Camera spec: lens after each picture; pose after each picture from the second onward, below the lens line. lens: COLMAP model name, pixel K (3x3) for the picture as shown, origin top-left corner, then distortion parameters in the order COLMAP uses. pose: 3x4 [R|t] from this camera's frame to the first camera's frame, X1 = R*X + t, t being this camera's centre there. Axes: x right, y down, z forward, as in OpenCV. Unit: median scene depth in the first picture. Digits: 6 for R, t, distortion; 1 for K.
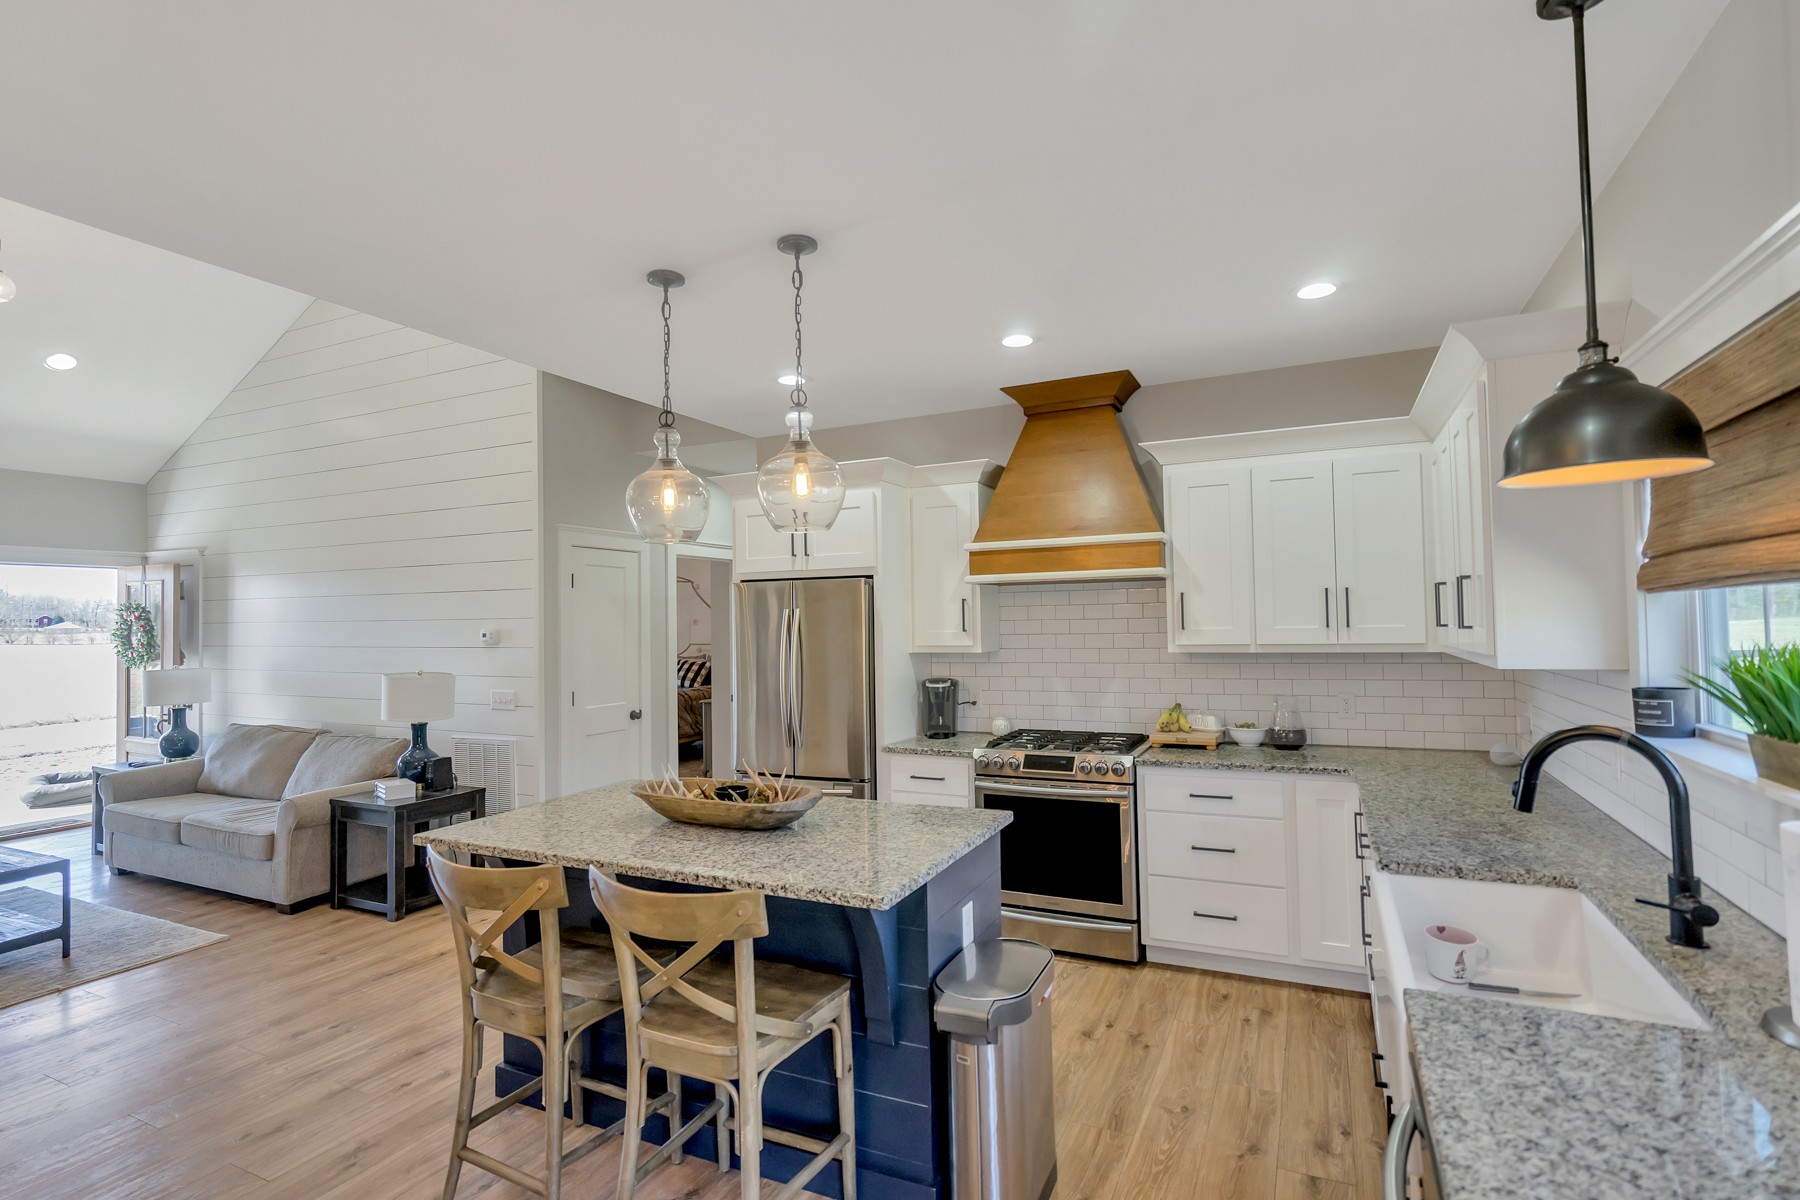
lens RADIAL K [[889.6, 0, 897.5], [0, 889.6, 611.3], [0, 0, 1]] dist [0.017329, 0.001029]
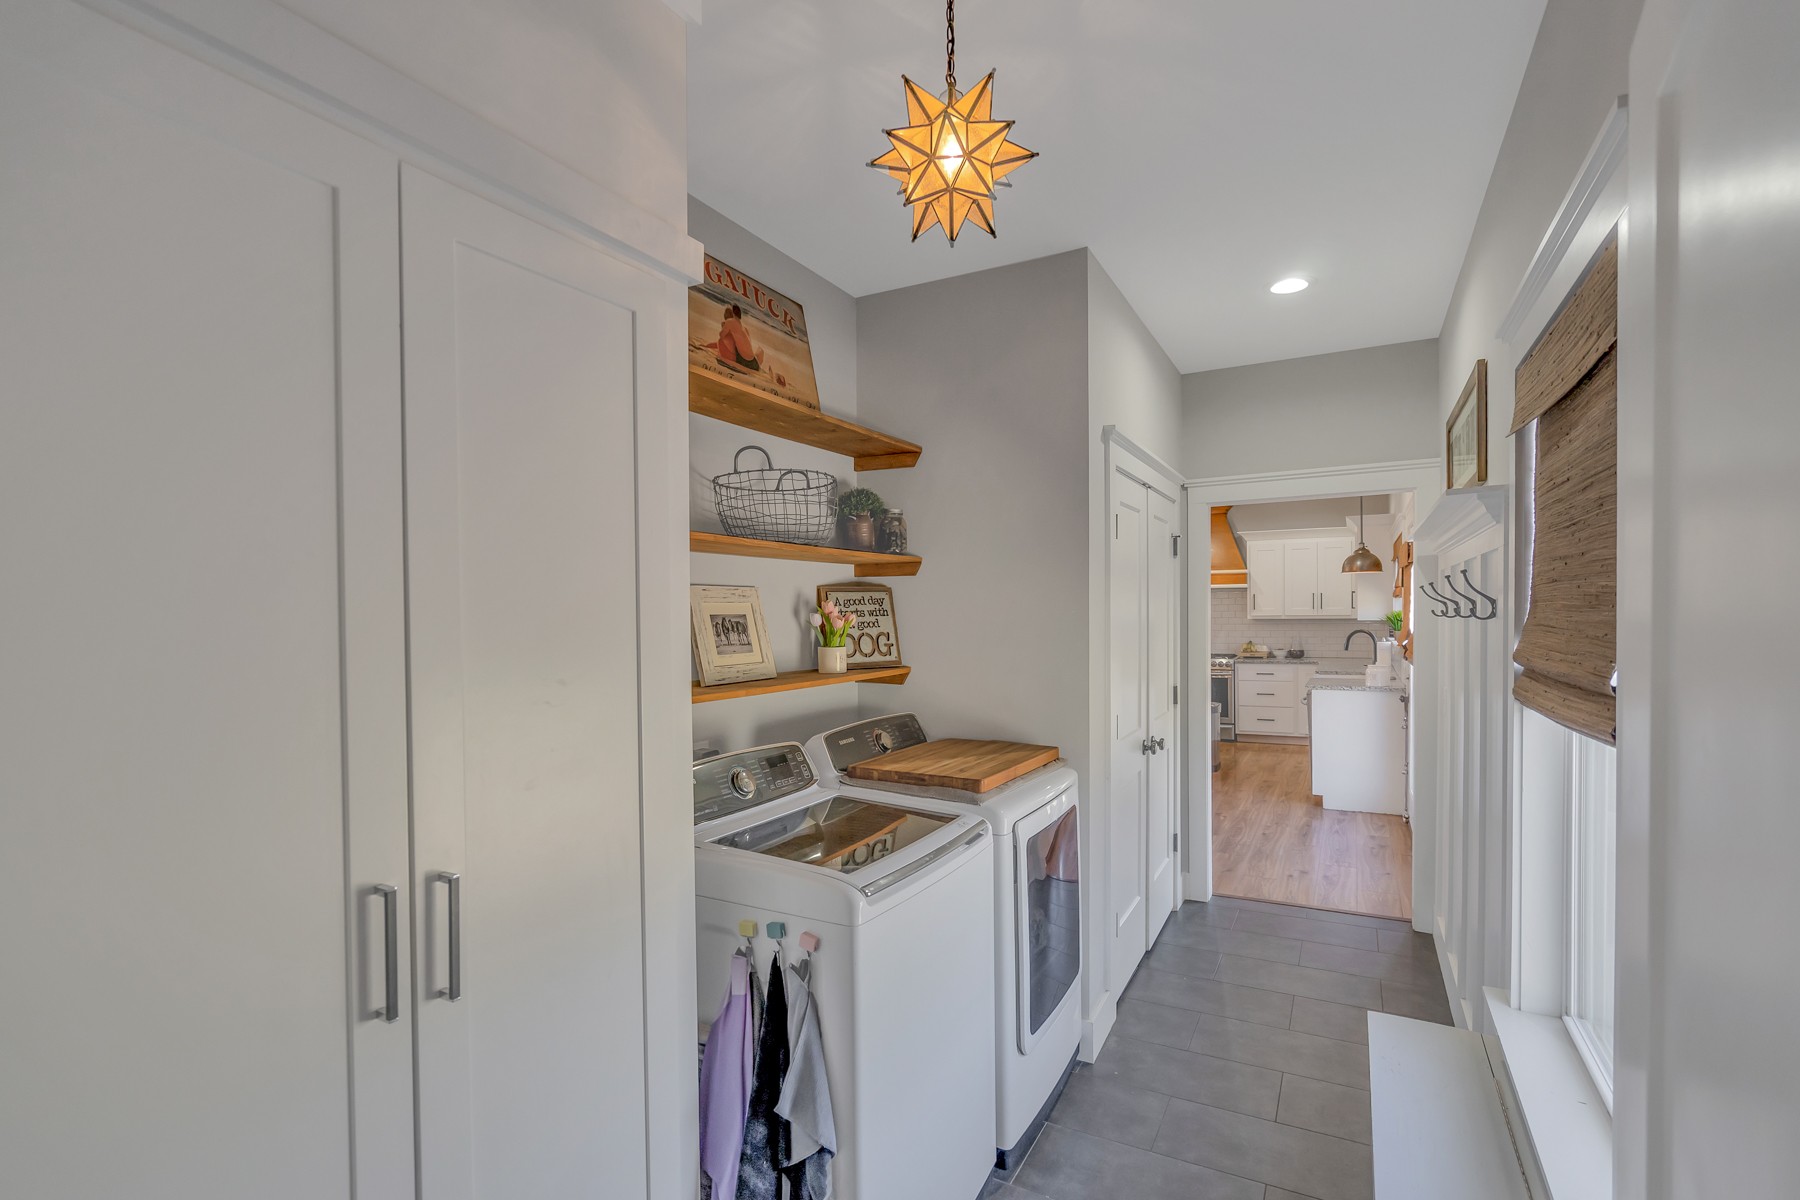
lens RADIAL K [[889.6, 0, 902.2], [0, 889.6, 611.1], [0, 0, 1]] dist [0.017329, 0.001029]
pose [[0.999529, 0.007724, -0.029693, -0.573086], [-0.007127, 0.999771, 0.020157, -0.017349], [0.029842, -0.019936, 0.999356, -1.478156]]
